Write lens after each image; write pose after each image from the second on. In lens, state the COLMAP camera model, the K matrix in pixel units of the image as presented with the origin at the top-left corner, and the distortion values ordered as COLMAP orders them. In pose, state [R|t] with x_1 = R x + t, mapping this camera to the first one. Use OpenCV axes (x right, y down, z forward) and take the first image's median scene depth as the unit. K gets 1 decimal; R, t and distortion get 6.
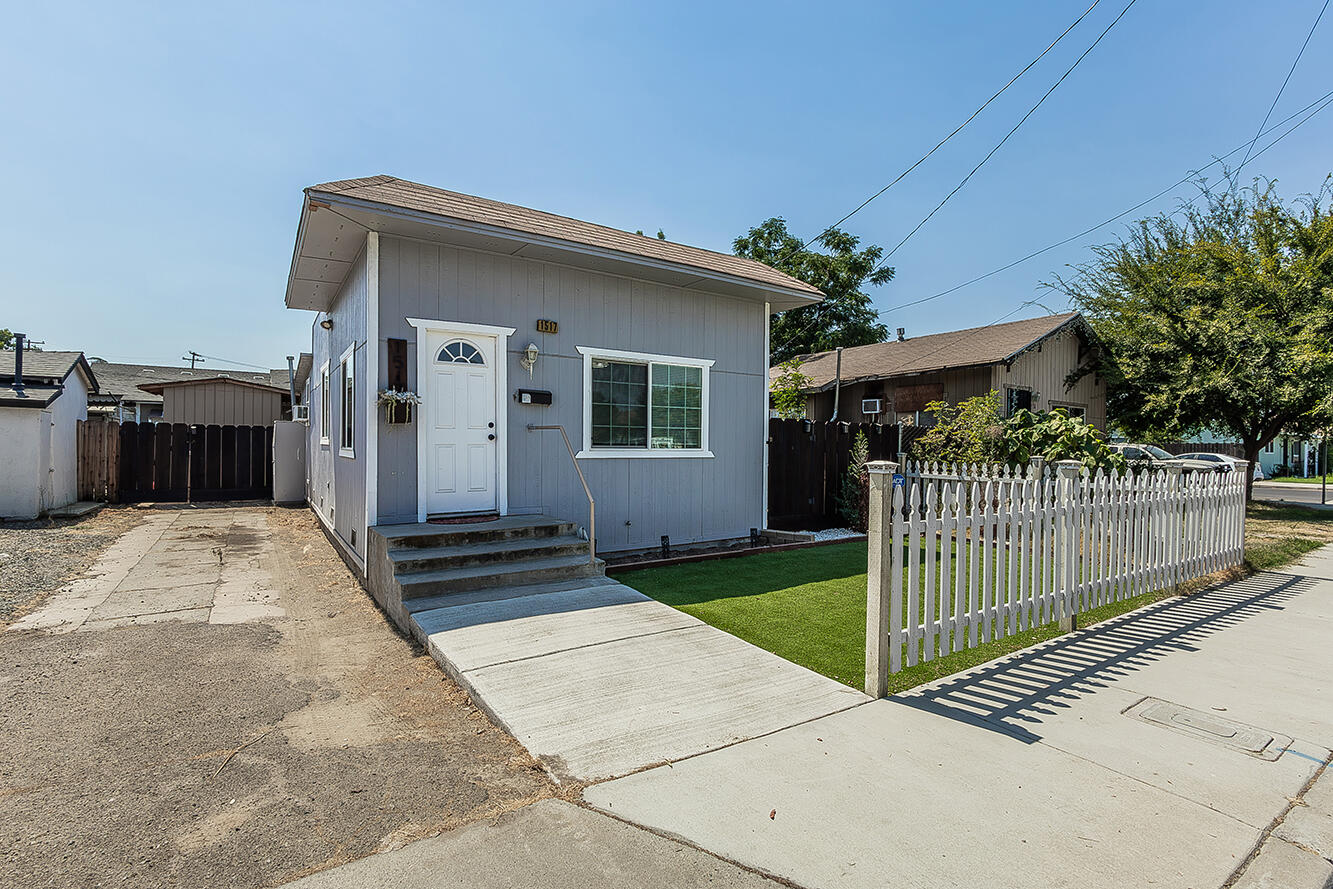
lens RADIAL K [[601.5, 0, 648.5], [0, 601.5, 450.8], [0, 0, 1]] dist [-0.000070, 0.000351]
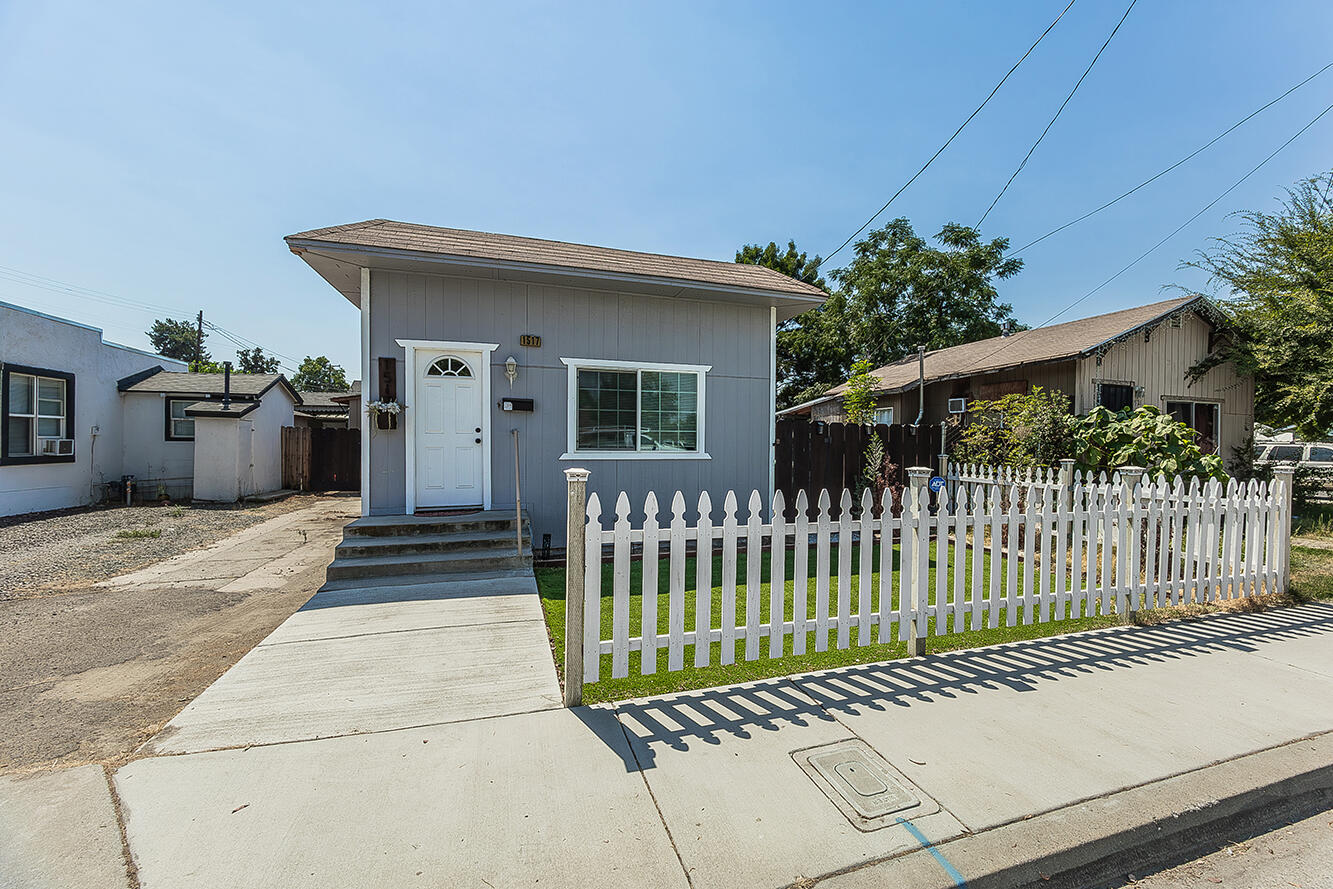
lens RADIAL K [[557.1, 0, 702.9], [0, 557.1, 448.0], [0, 0, 1]] dist [0.005984, -0.000423]
pose [[0.972947, 0.000753, -0.231028, 0.342617], [-0.001163, 0.999998, -0.001638, -0.006679], [0.231027, 0.001863, 0.972946, 0.064119]]
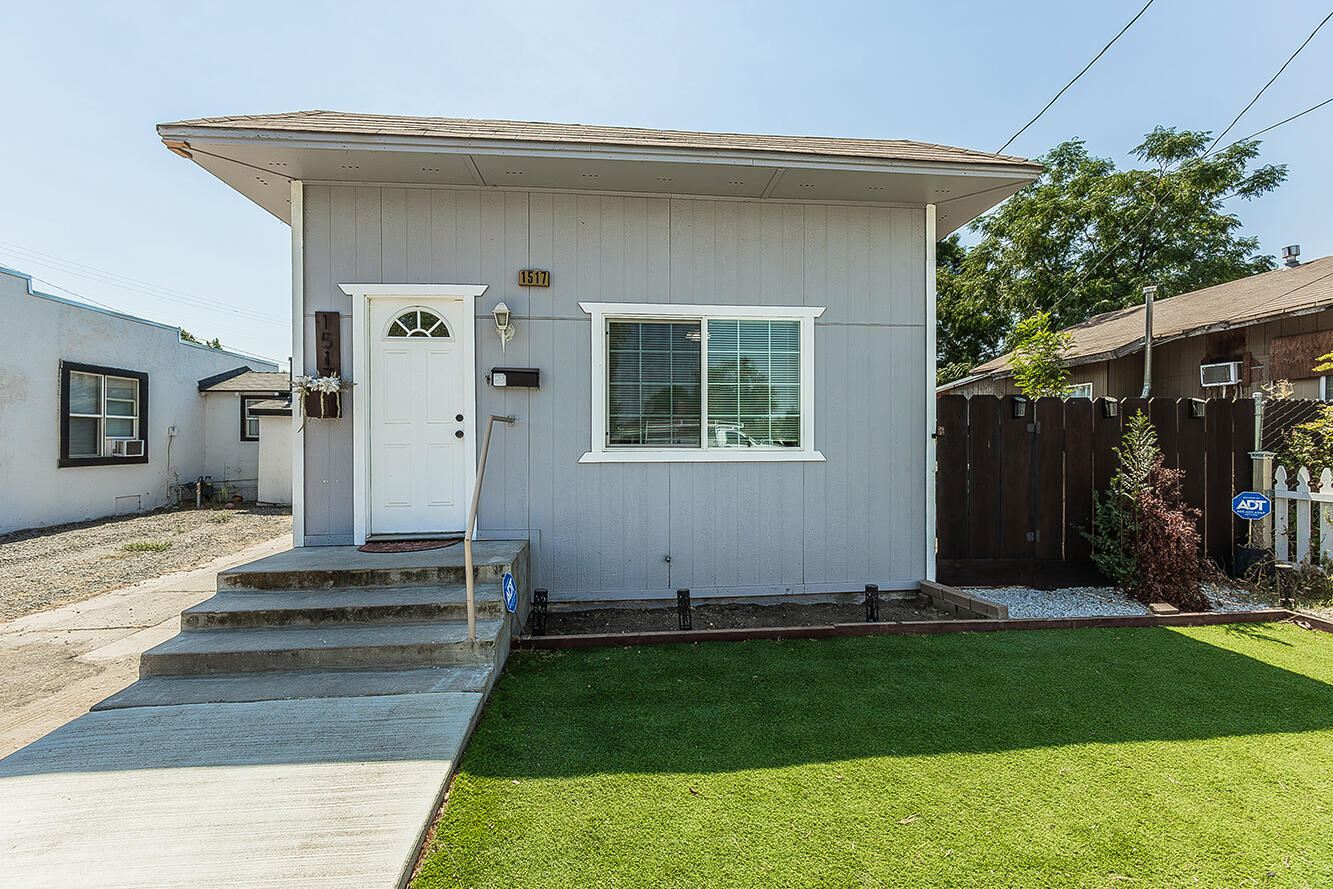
lens RADIAL K [[557.1, 0, 663.6], [0, 557.1, 439.1], [0, 0, 1]] dist [0.005984, -0.000423]
pose [[0.887780, -0.011309, -0.460130, 0.245570], [0.004977, 0.999876, -0.014973, -0.003919], [0.460242, 0.011003, 0.887725, 0.435141]]
